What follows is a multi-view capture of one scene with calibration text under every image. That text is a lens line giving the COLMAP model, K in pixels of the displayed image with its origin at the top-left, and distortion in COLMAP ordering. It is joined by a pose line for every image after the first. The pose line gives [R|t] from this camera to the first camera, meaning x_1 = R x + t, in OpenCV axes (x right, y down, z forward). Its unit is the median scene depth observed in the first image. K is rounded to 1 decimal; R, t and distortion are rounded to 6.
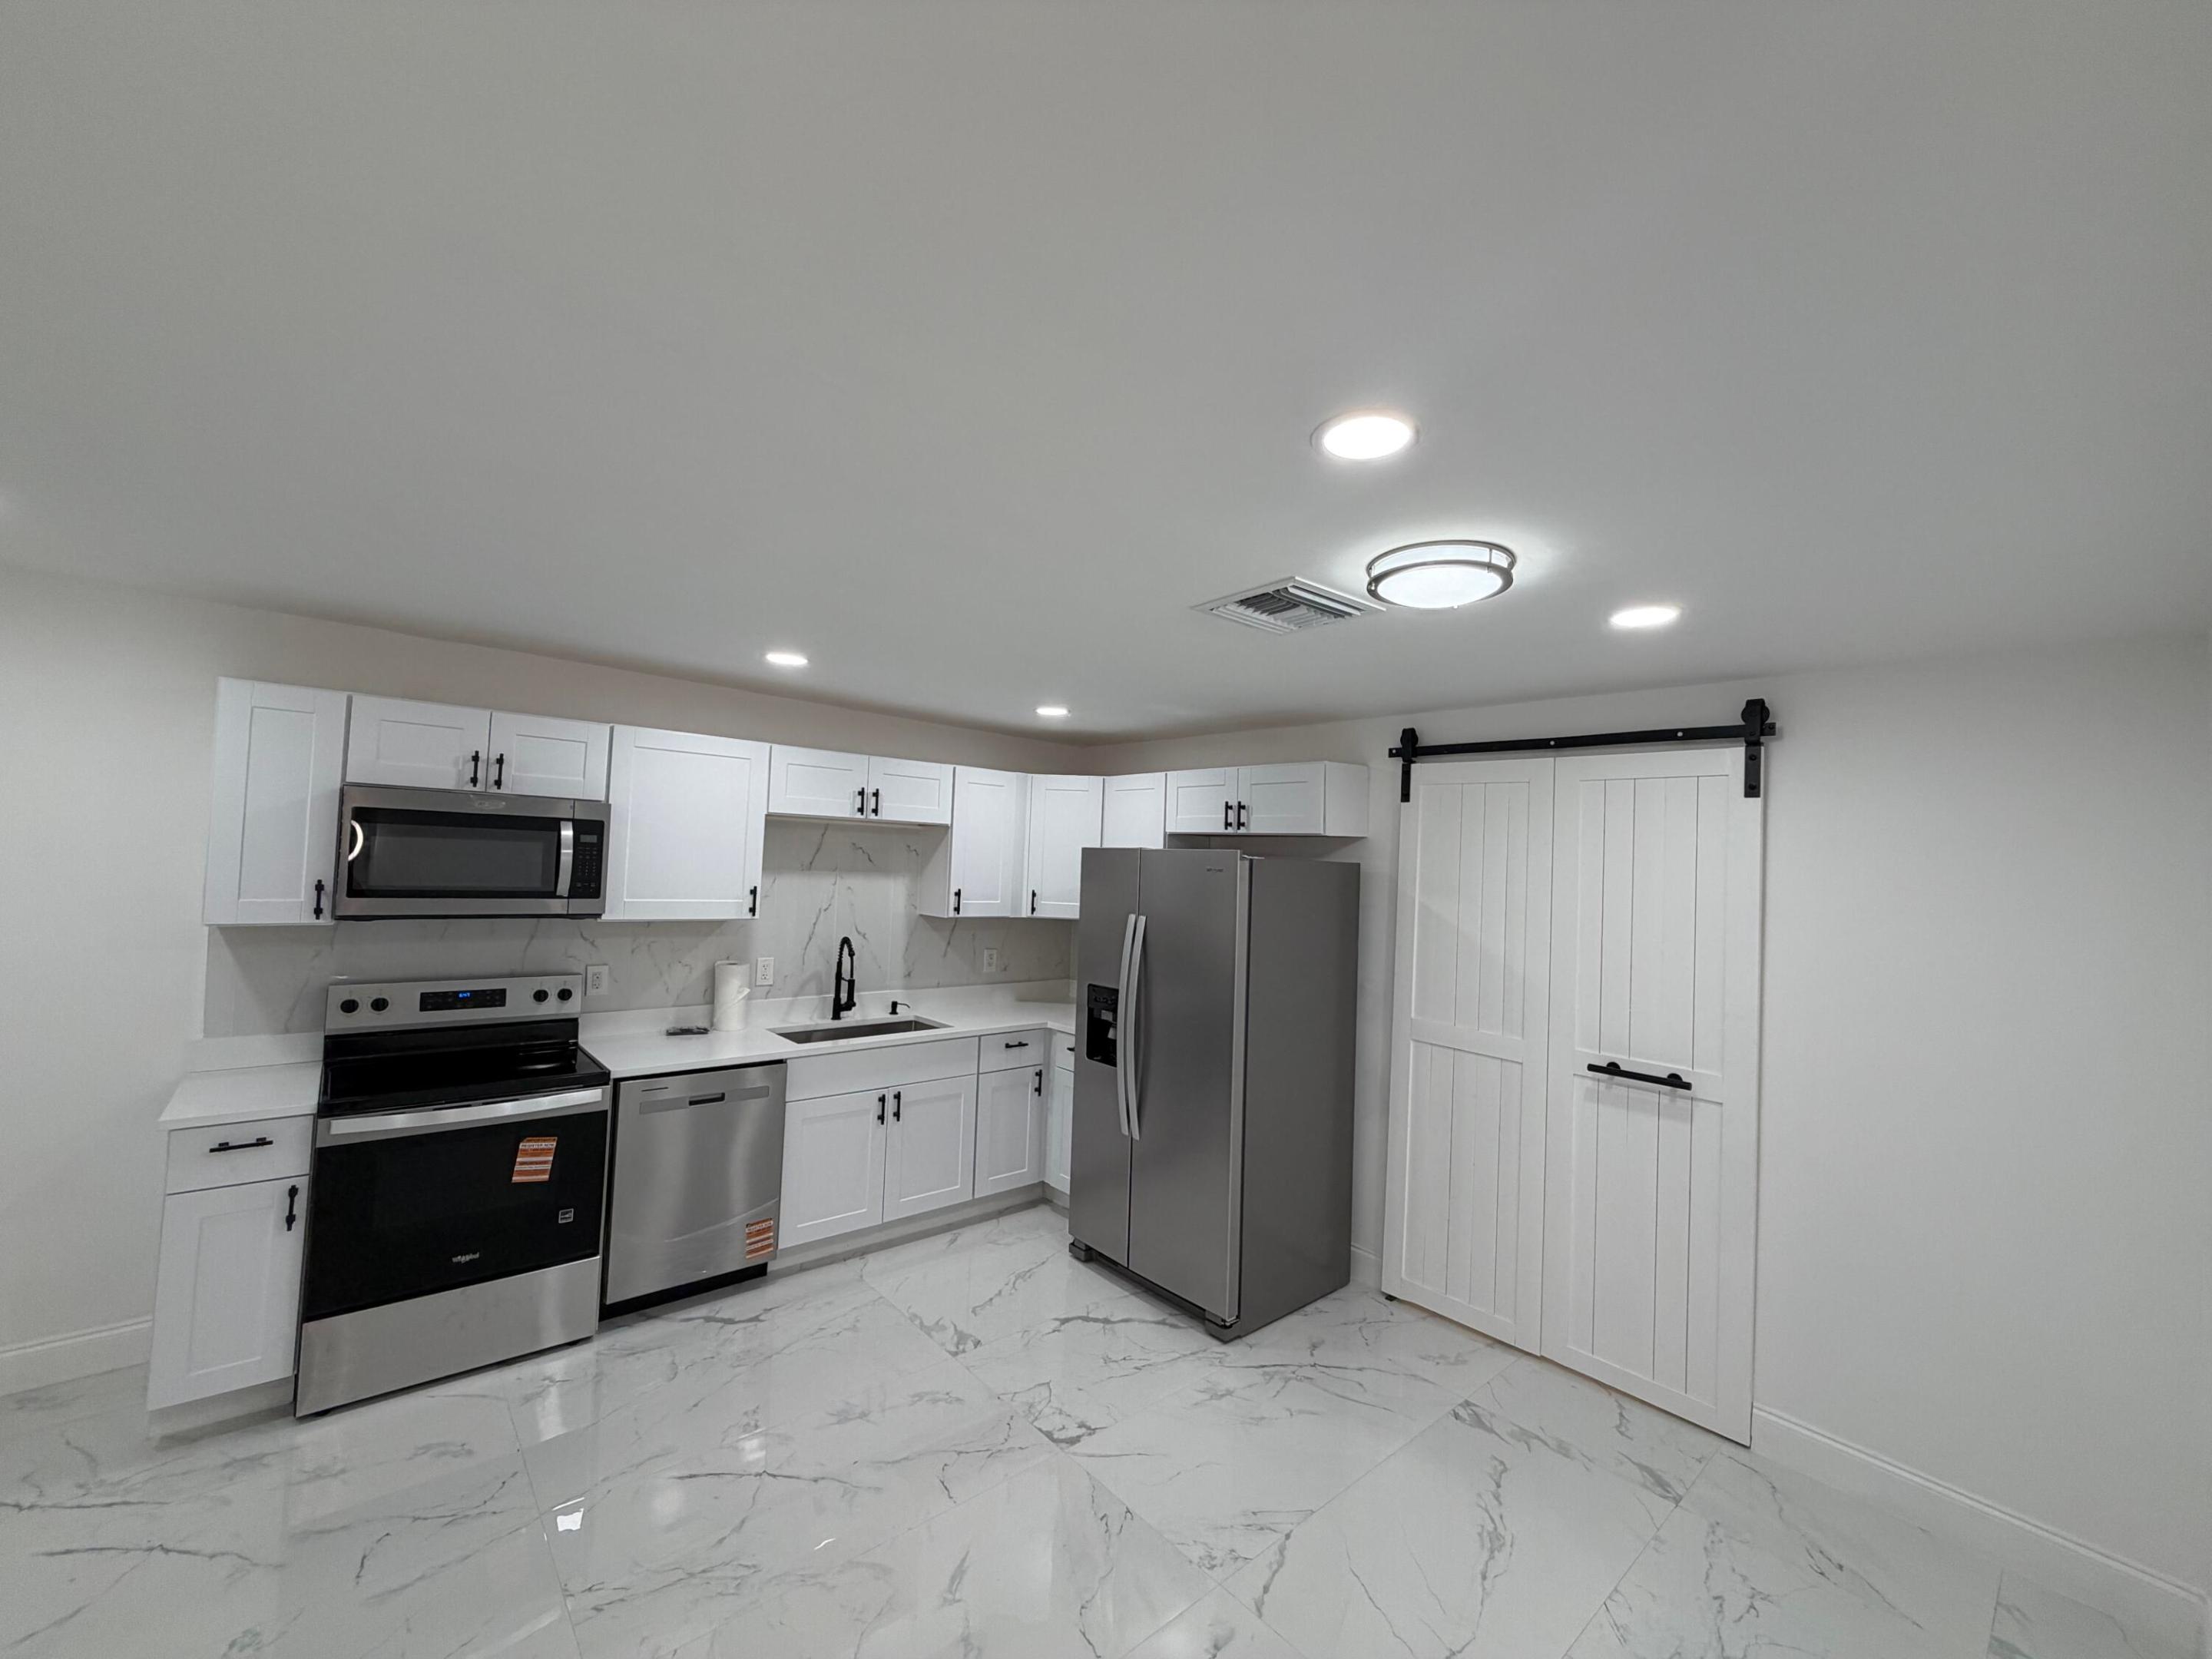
lens RADIAL K [[872.8, 0, 1104.3], [0, 872.8, 831.9], [0, 0, 1]] dist [-0.002021, 0.000214]
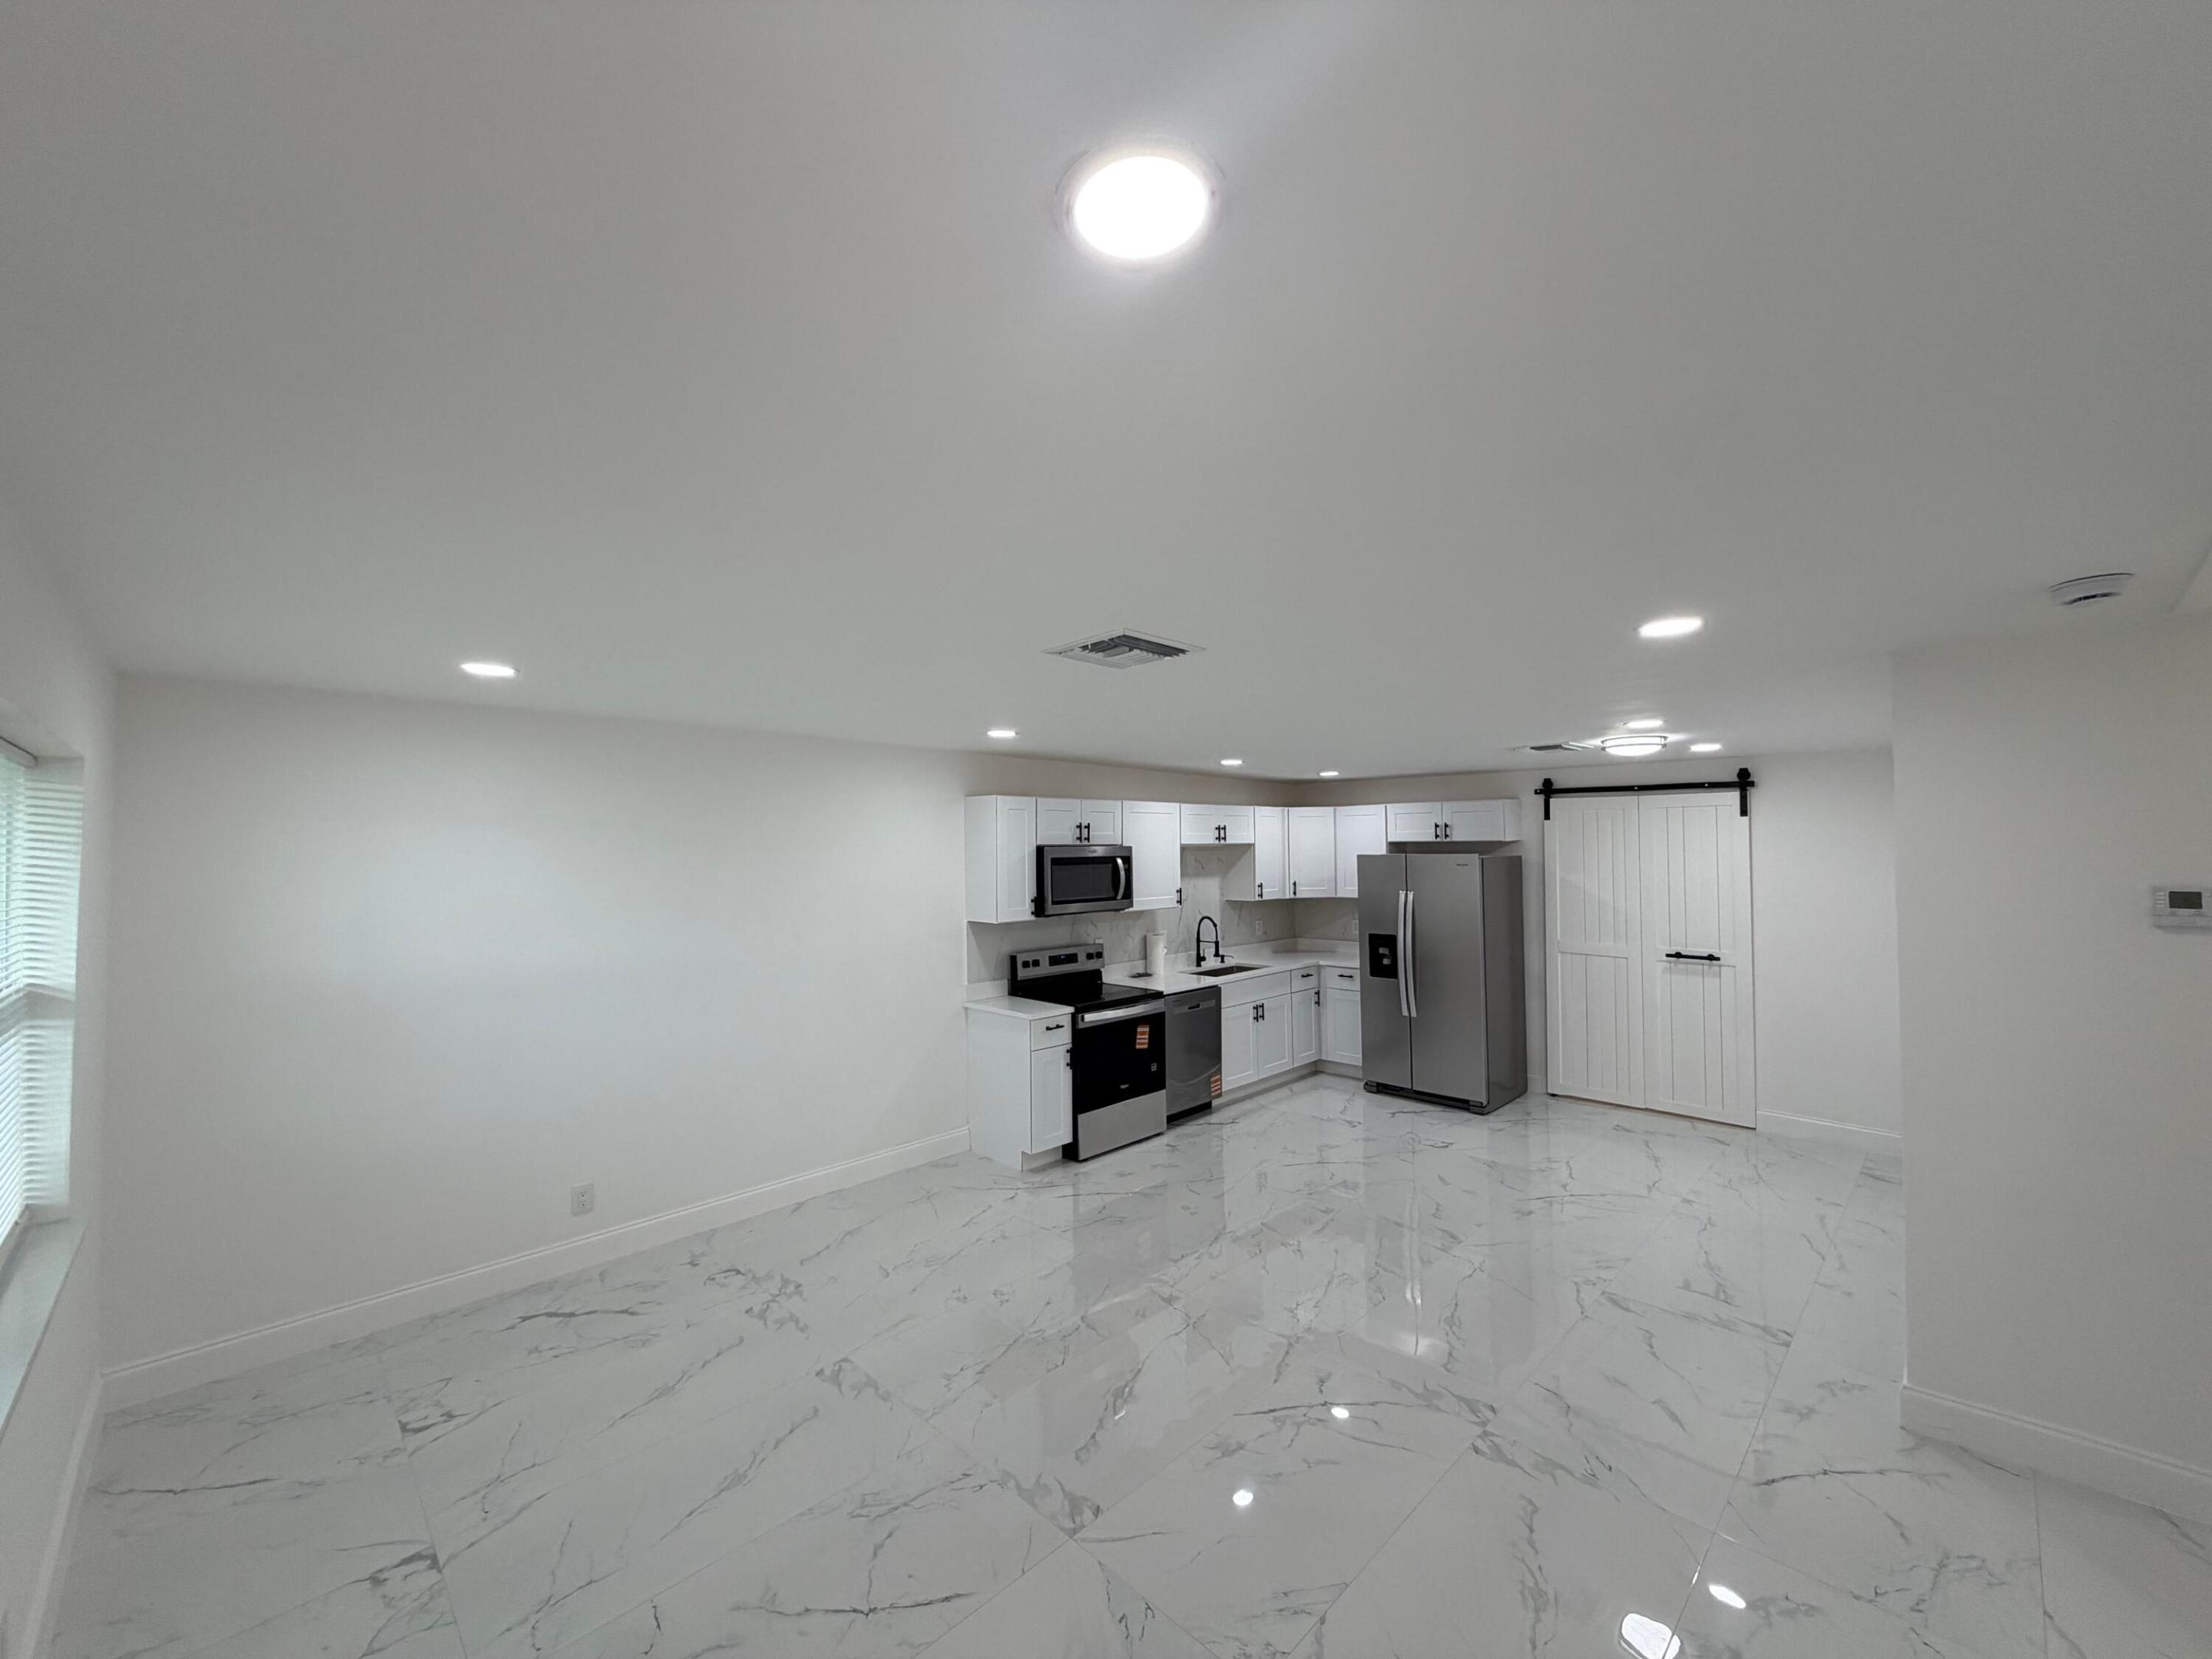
lens RADIAL K [[872.8, 0, 1101.4], [0, 872.8, 831.6], [0, 0, 1]] dist [-0.002021, 0.000214]
pose [[0.996416, -0.052551, 0.066288, -0.737438], [0.051600, 0.998540, 0.015982, -0.092810], [-0.067031, -0.012505, 0.997673, -0.774519]]
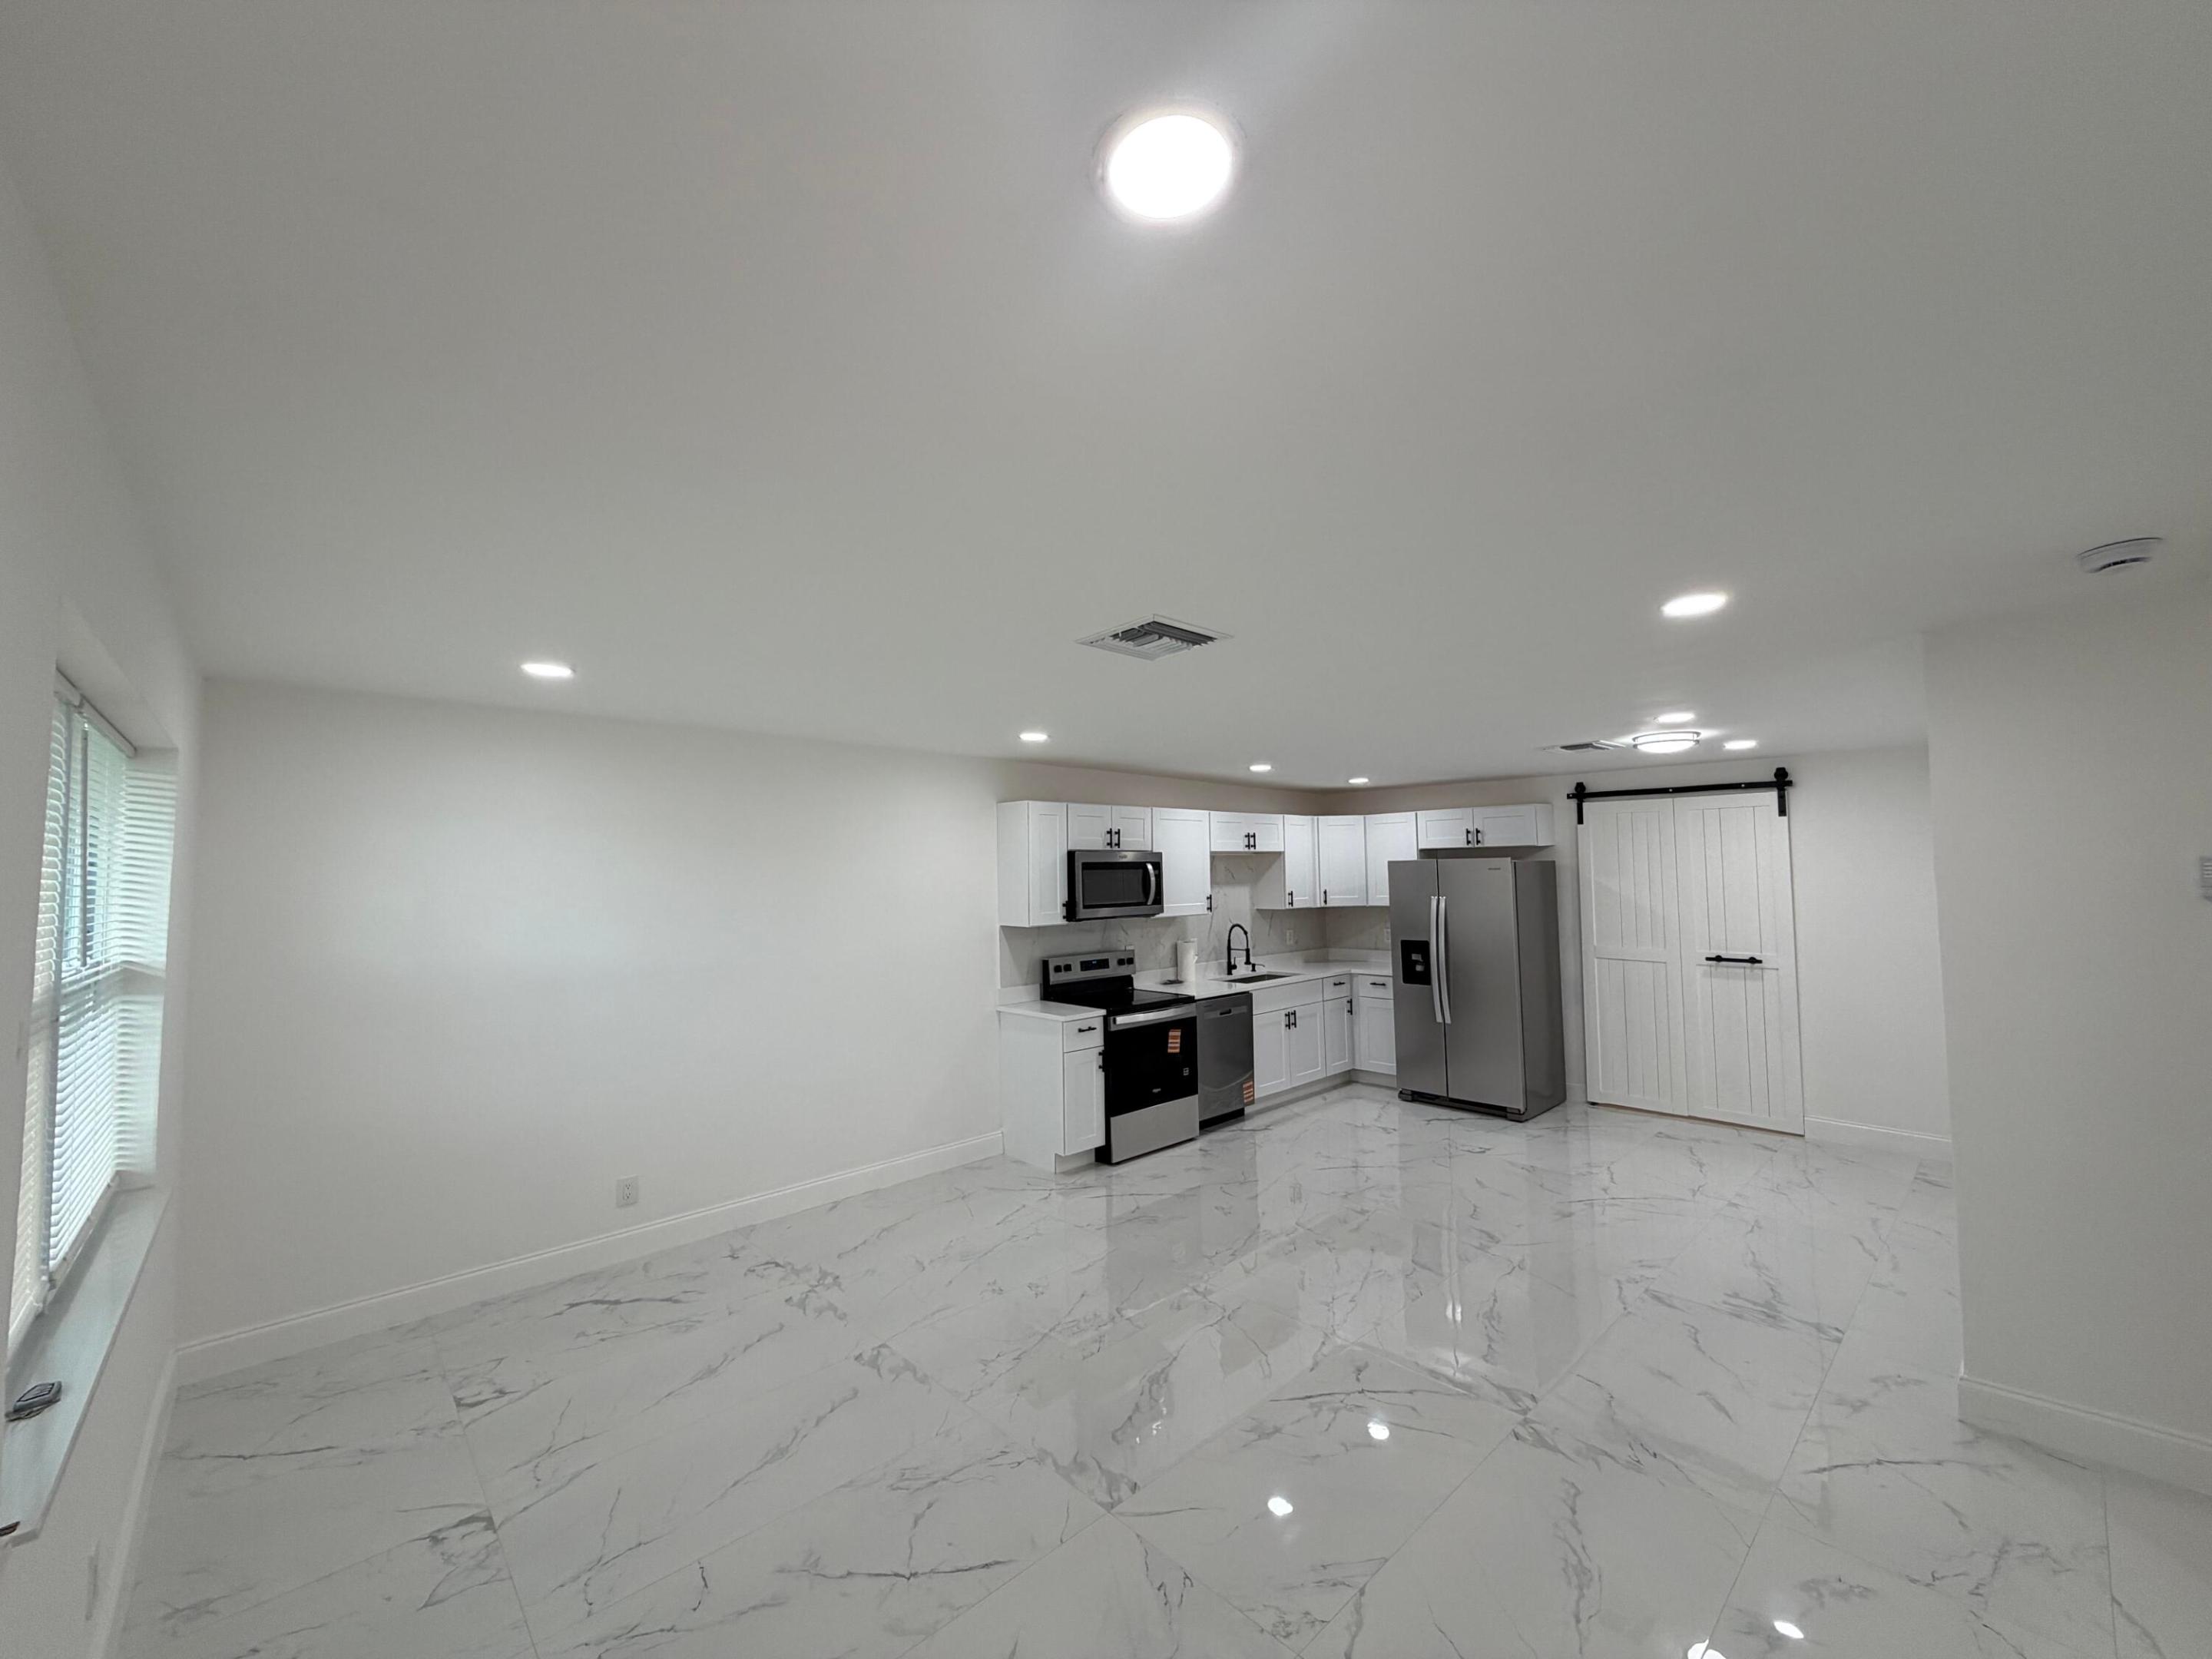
lens RADIAL K [[872.8, 0, 1101.7], [0, 872.8, 831.6], [0, 0, 1]] dist [-0.002021, 0.000214]
pose [[0.997668, -0.058409, 0.035300, -0.743368], [0.058937, 0.998162, -0.014093, -0.055709], [-0.034412, 0.016140, 0.999277, -0.793193]]
